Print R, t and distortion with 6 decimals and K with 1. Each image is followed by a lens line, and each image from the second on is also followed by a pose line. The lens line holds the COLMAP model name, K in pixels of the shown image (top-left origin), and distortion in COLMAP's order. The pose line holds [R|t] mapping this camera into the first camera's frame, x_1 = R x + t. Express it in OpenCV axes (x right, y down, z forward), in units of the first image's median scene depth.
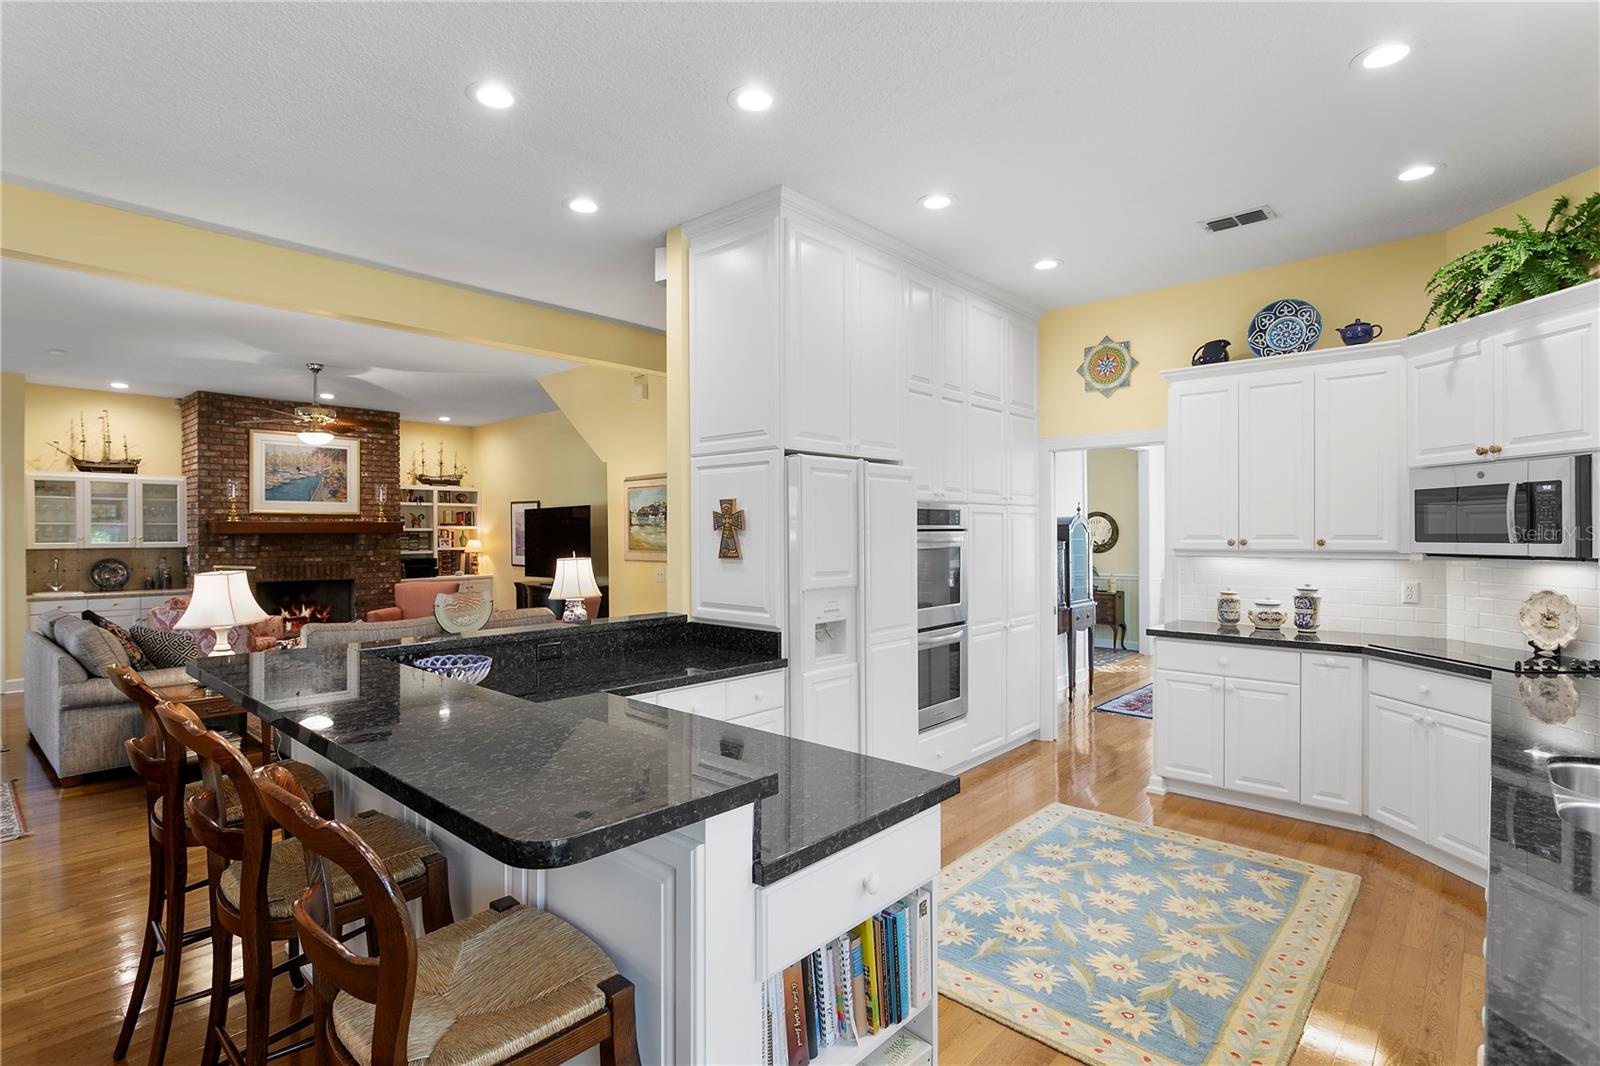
lens RADIAL K [[798.9, 0, 800.1], [0, 798.9, 530.3], [0, 0, 1]] dist [-0.011093, 0.000463]
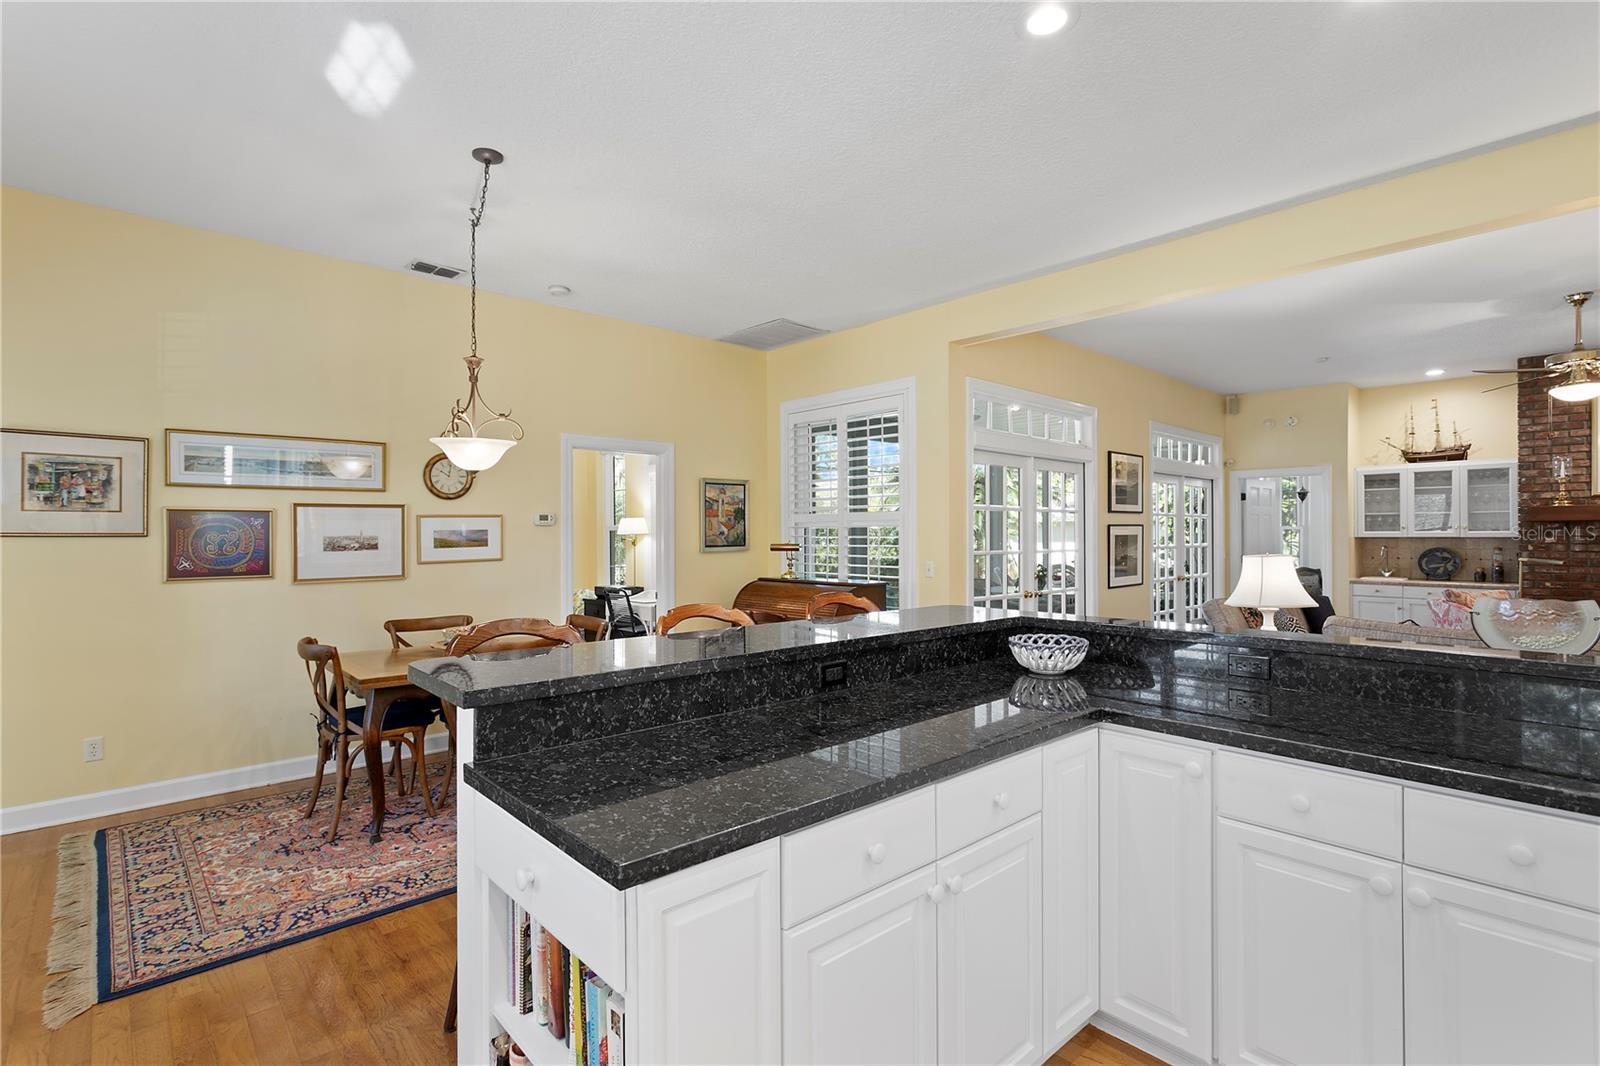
lens RADIAL K [[765.6, 0, 773.5], [0, 765.6, 534.5], [0, 0, 1]] dist [0.011718, -0.000413]
pose [[-0.107497, 0.002854, -0.994201, 0.173961], [0.006621, 0.999976, 0.002154, 0.010884], [0.994183, -0.006351, -0.107514, 0.259881]]
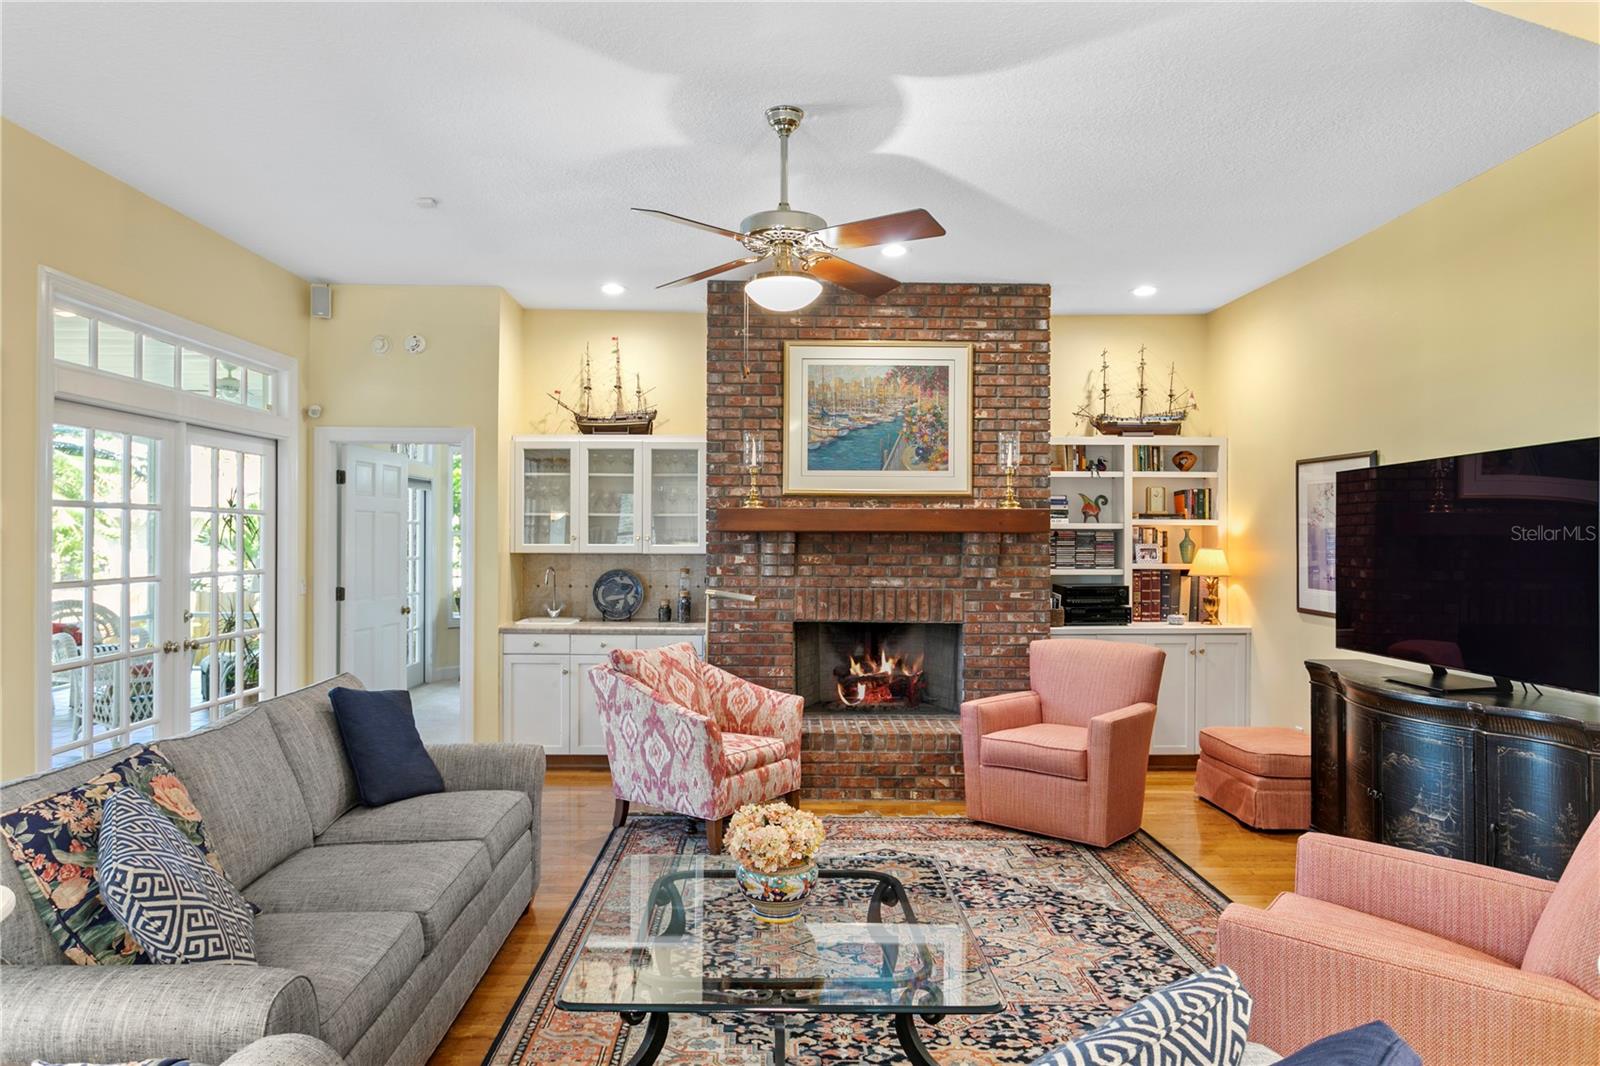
lens RADIAL K [[972.7, 0, 784.4], [0, 972.7, 528.5], [0, 0, 1]] dist [-0.004256, -0.000059]
pose [[0.668892, 0.000470, -0.743360, -0.193188], [-0.005341, 0.999977, -0.004174, 0.005010], [0.743340, 0.006762, 0.668879, 0.549406]]
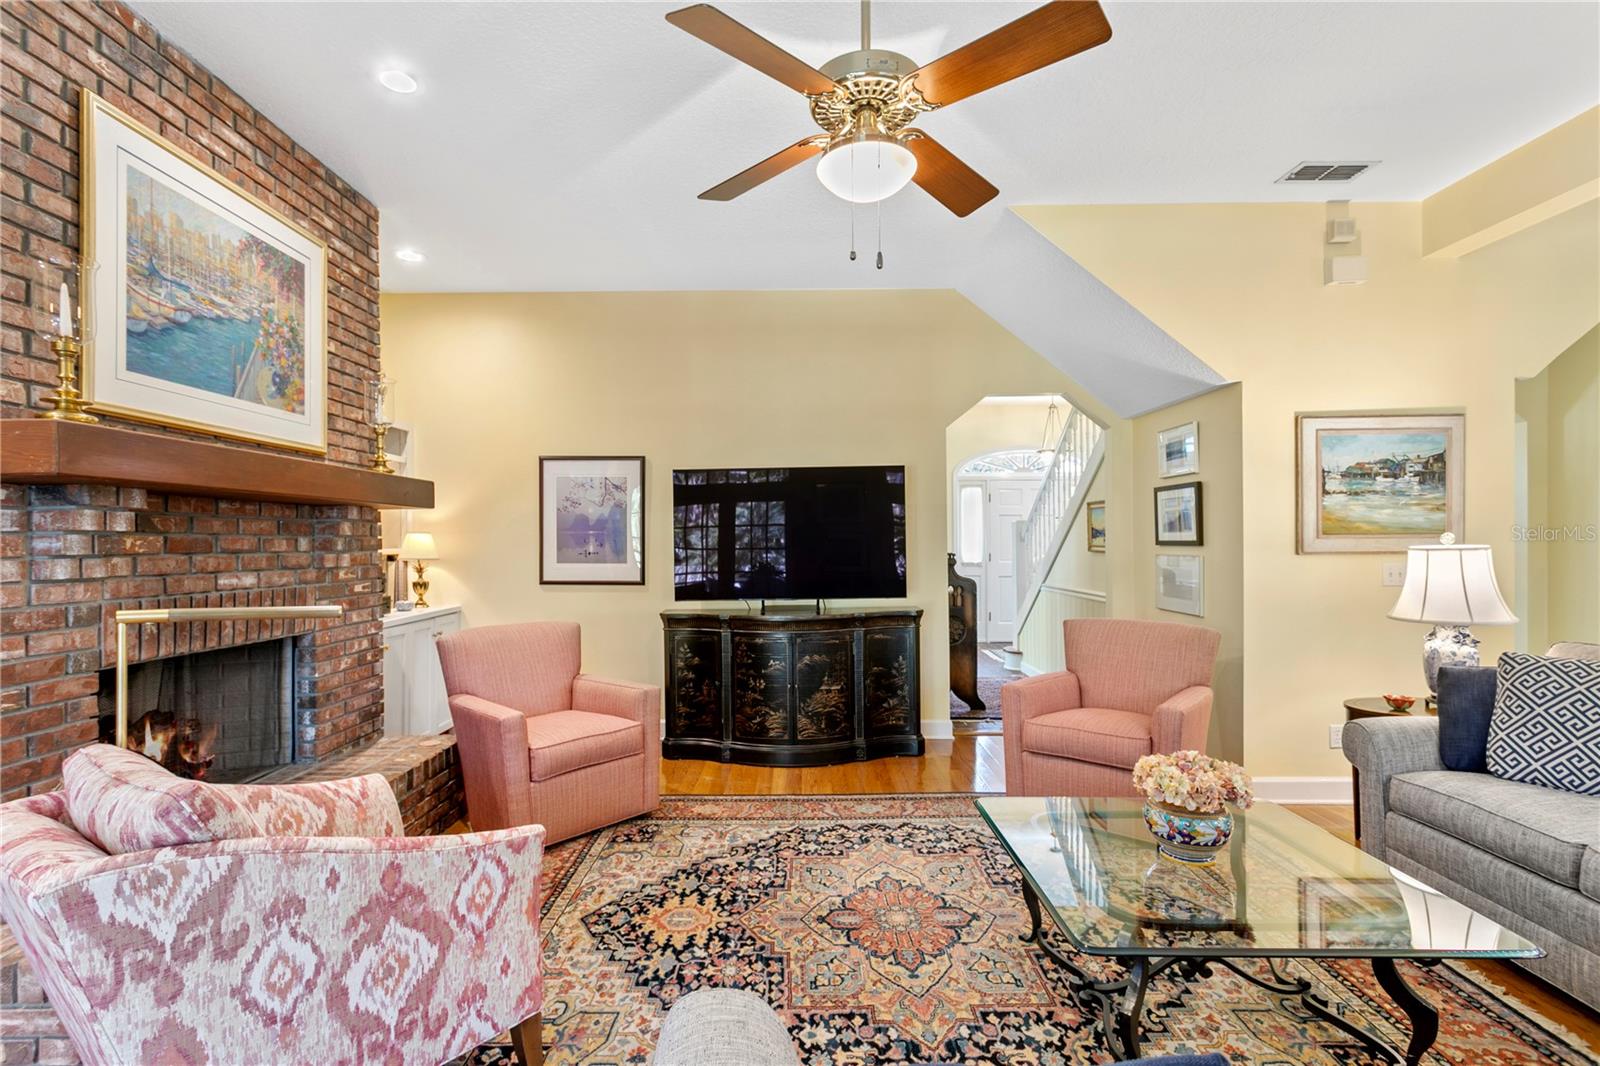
lens RADIAL K [[765.6, 0, 792.8], [0, 765.6, 536.0], [0, 0, 1]] dist [0.011718, -0.000413]
pose [[0.747577, 0.004673, 0.664159, -0.682643], [0.001158, 0.999965, -0.008340, 0.022830], [-0.664174, 0.007003, 0.747545, 0.650101]]
